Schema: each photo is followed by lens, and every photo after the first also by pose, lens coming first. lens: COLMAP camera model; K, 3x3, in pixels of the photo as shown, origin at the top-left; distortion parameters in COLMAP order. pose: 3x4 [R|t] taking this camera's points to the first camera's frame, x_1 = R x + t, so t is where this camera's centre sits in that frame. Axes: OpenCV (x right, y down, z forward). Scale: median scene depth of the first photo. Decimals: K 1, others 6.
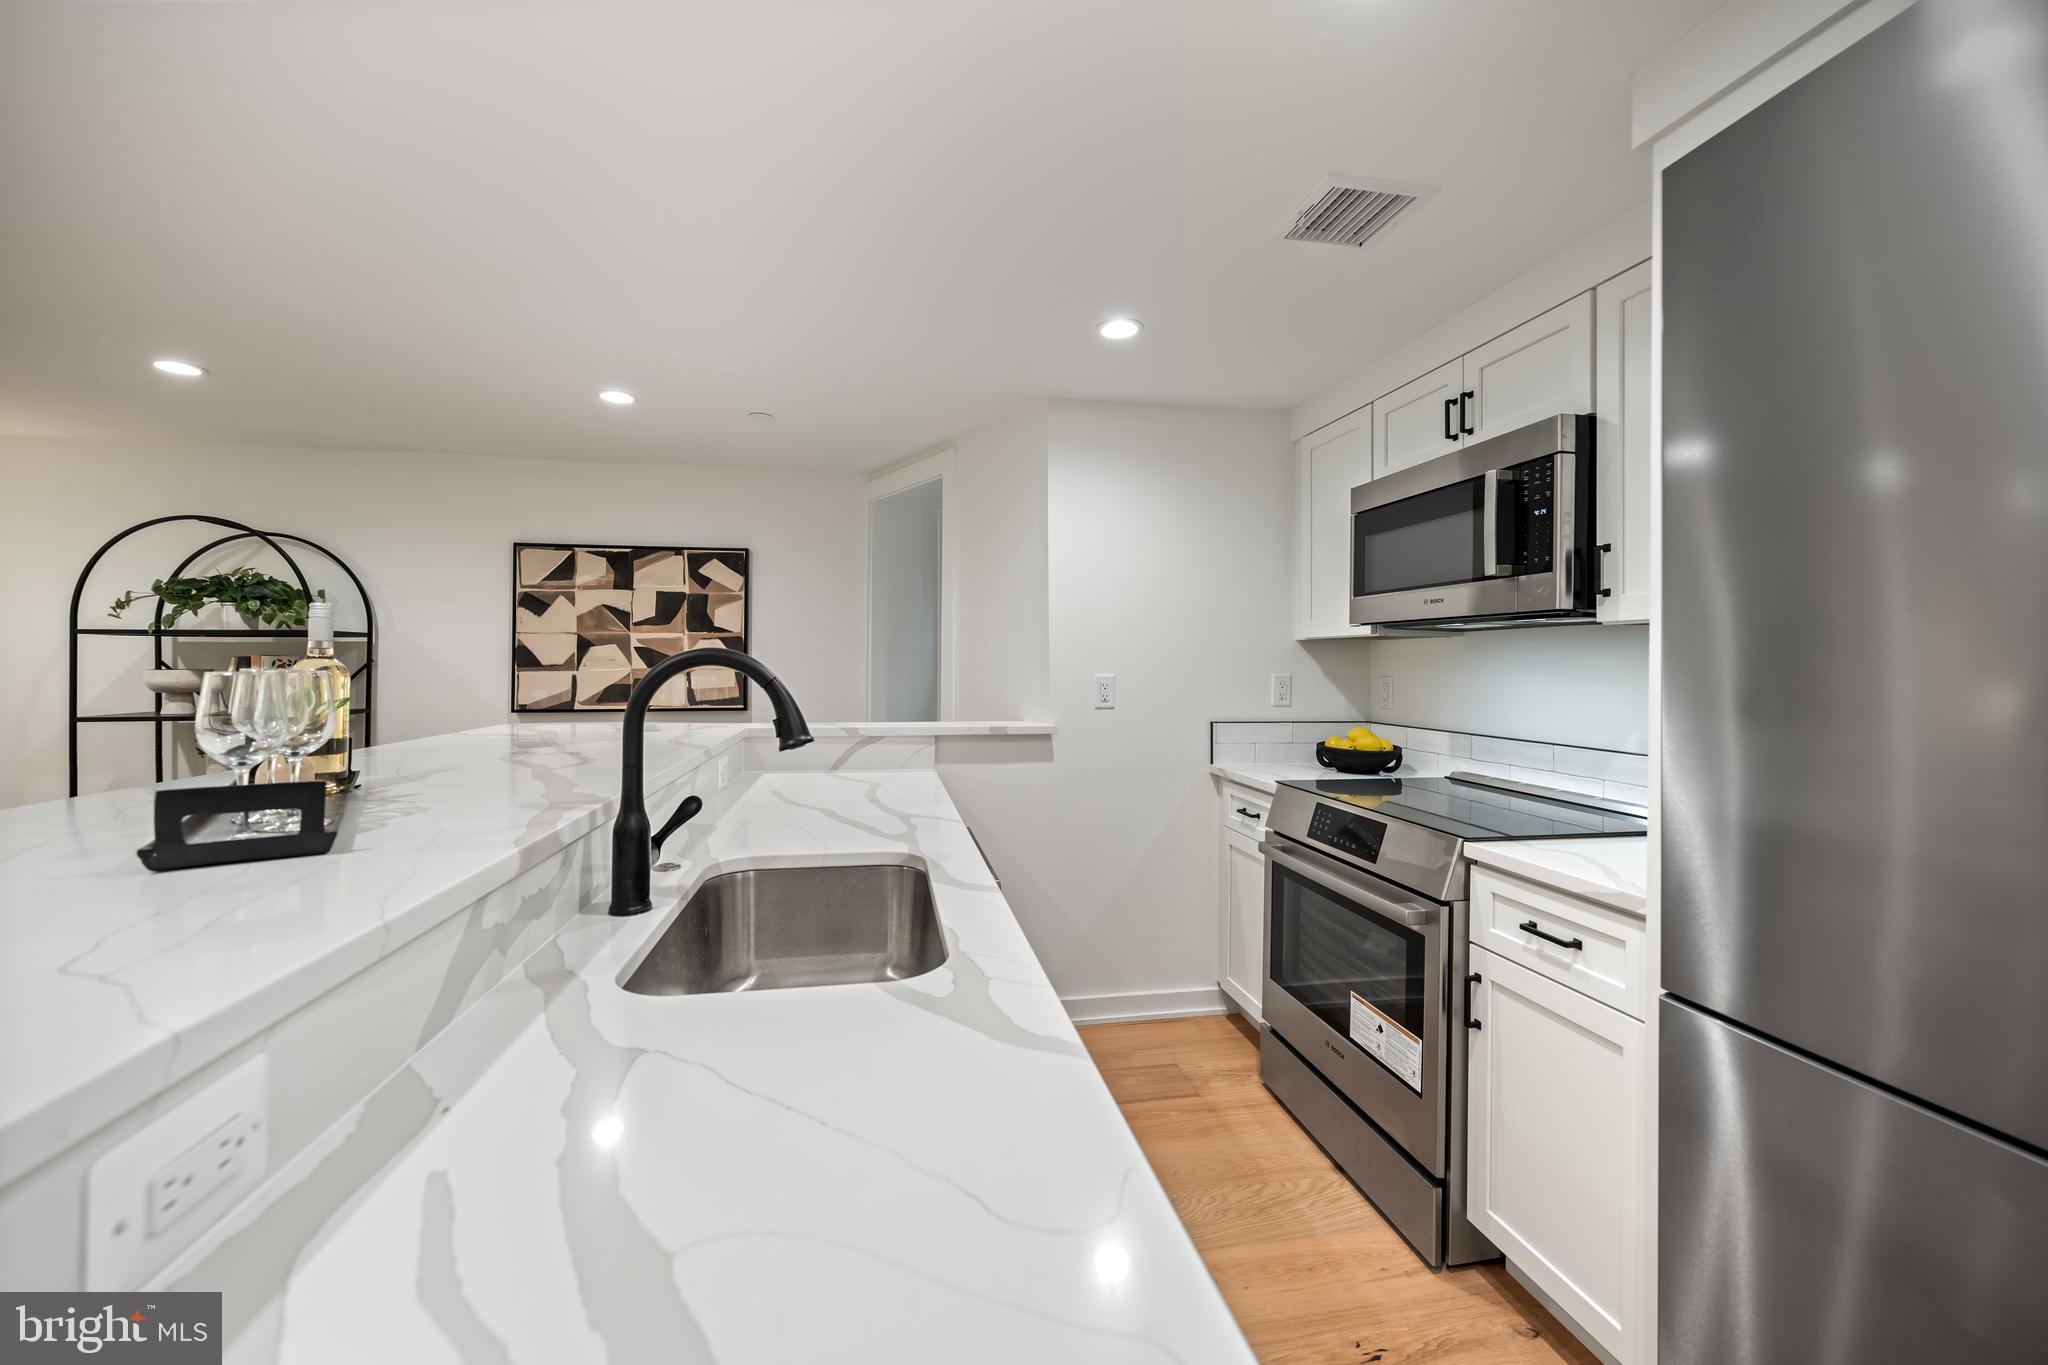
lens RADIAL K [[780.9, 0, 1023.6], [0, 780.9, 663.7], [0, 0, 1]] dist [-0.005817, -0.000960]
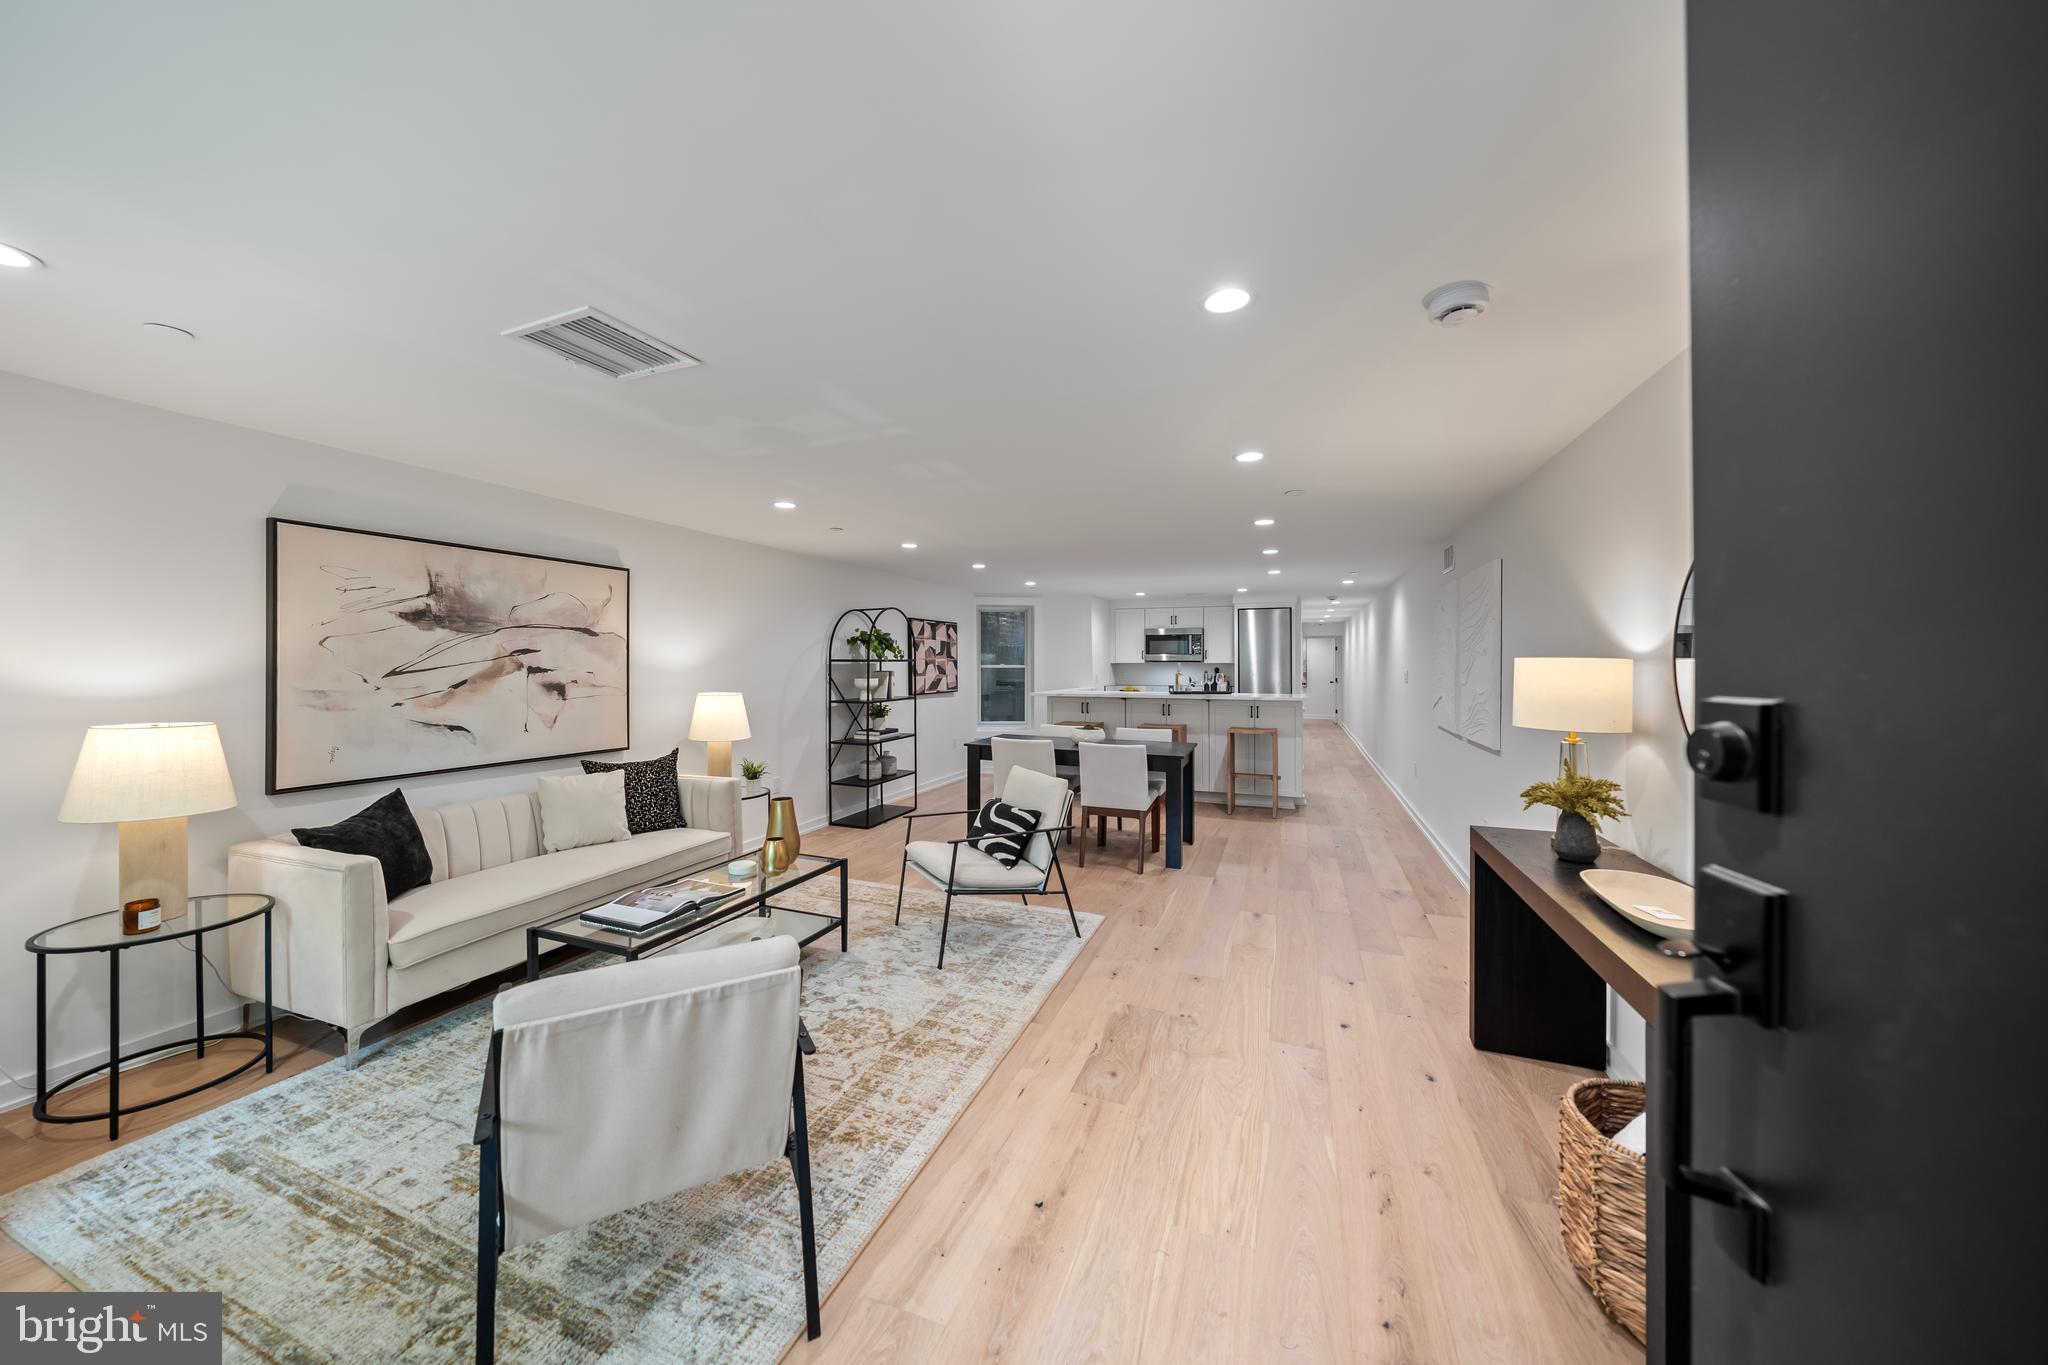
lens RADIAL K [[703.5, 0, 1019.6], [0, 703.5, 668.4], [0, 0, 1]] dist [-0.000982, -0.000259]
pose [[0.518697, -0.009821, 0.854901, -2.602789], [0.004012, 0.999951, 0.009053, -0.035877], [-0.854948, -0.001266, 0.518711, -0.333264]]
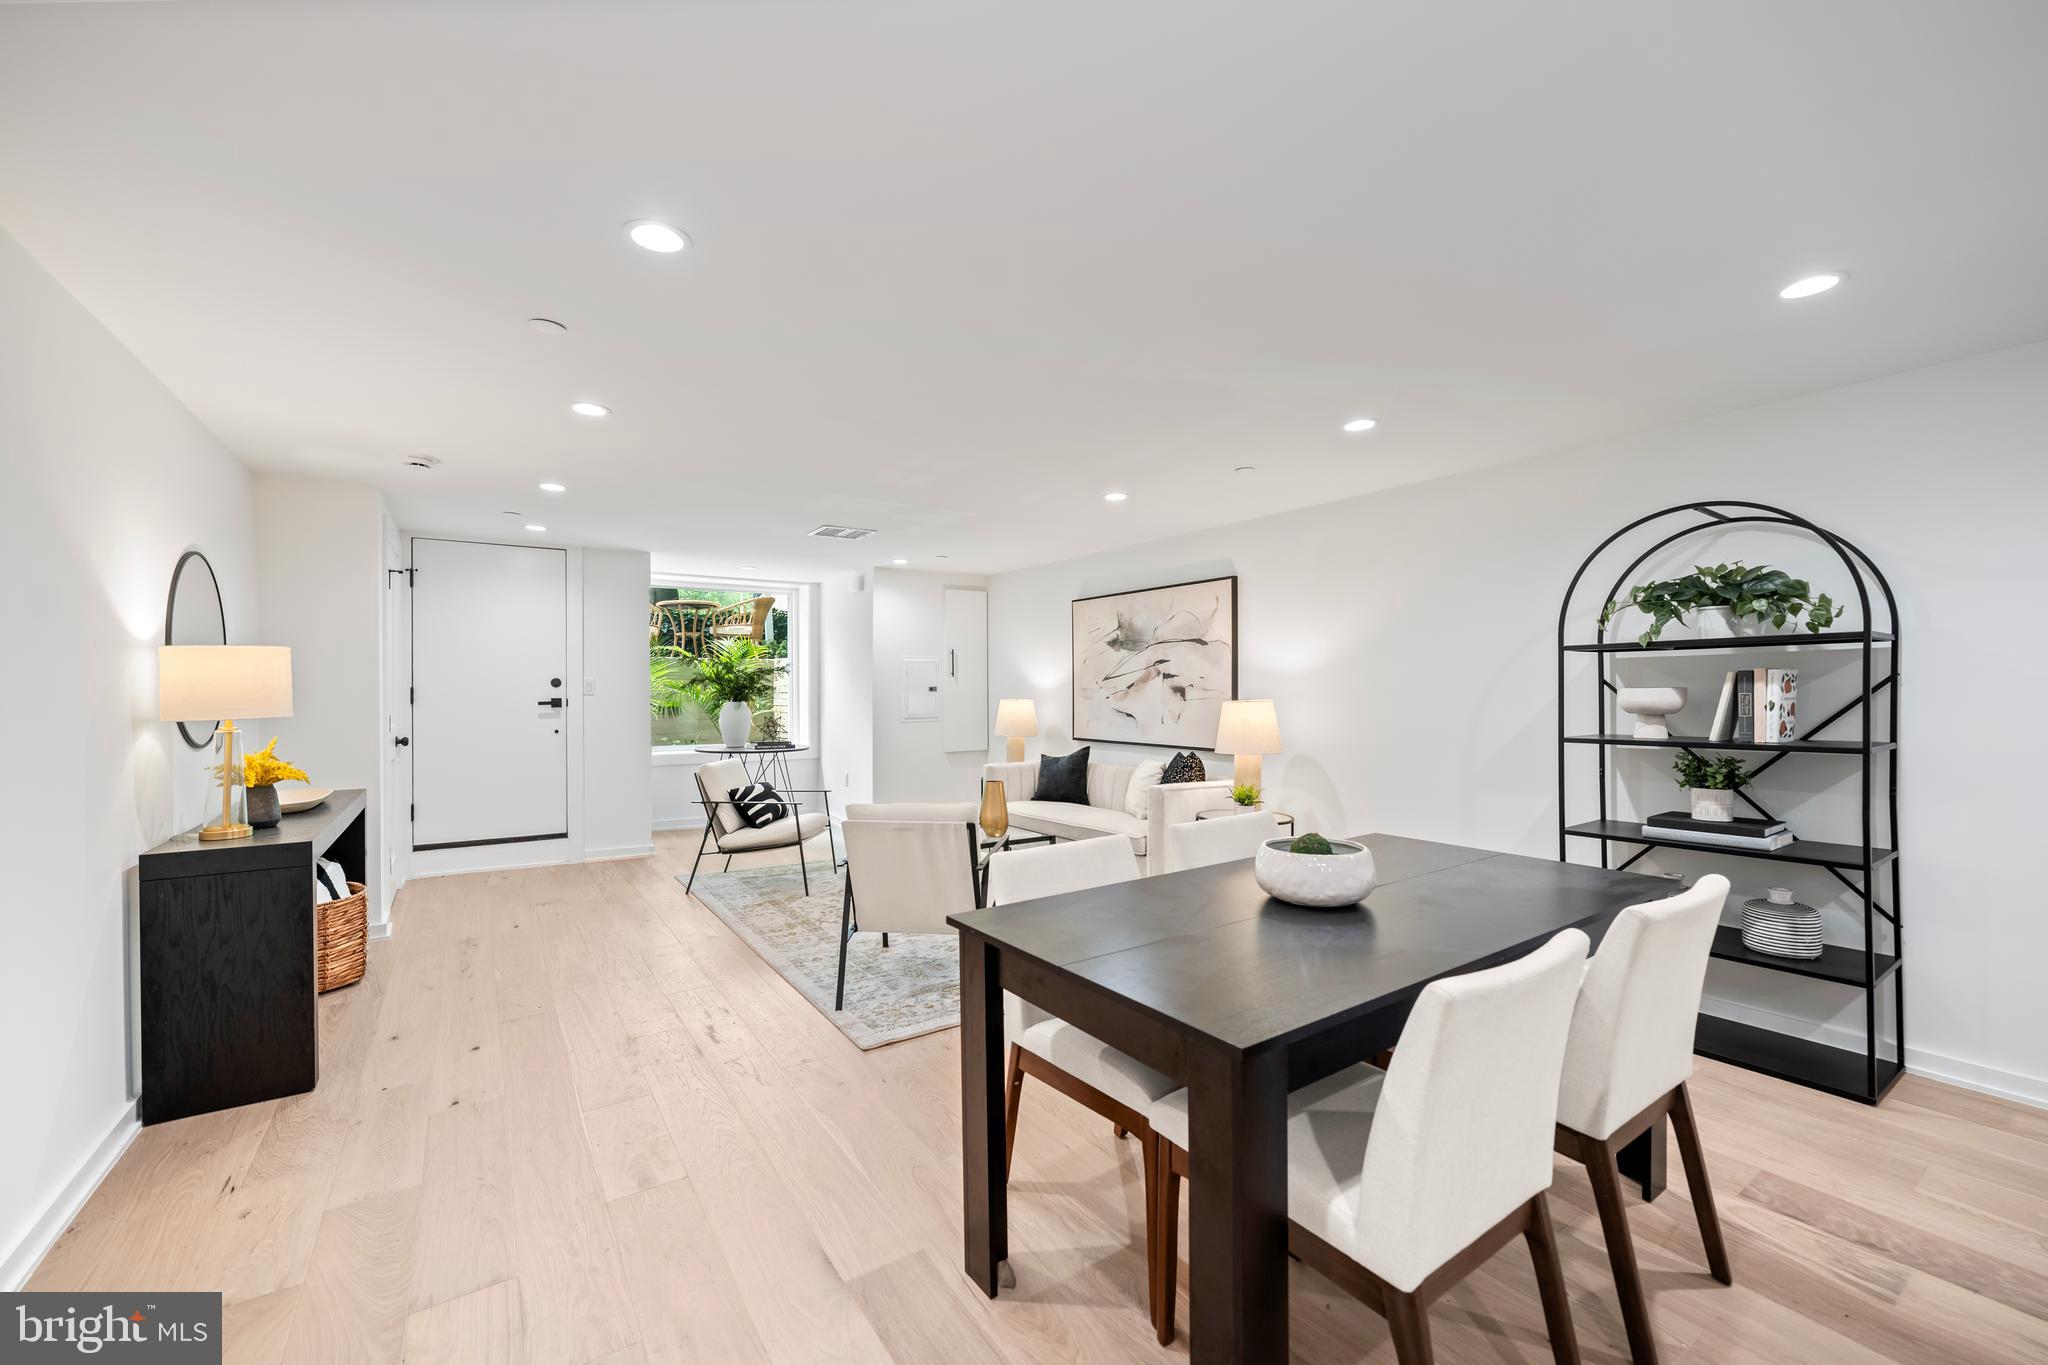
lens RADIAL K [[780.9, 0, 997.7], [0, 780.9, 696.6], [0, 0, 1]] dist [-0.005817, -0.000960]
pose [[0.400170, 0.000971, -0.916441, -0.627162], [0.005168, 0.999981, 0.003315, 0.011584], [0.916426, -0.006063, 0.400157, -0.035587]]
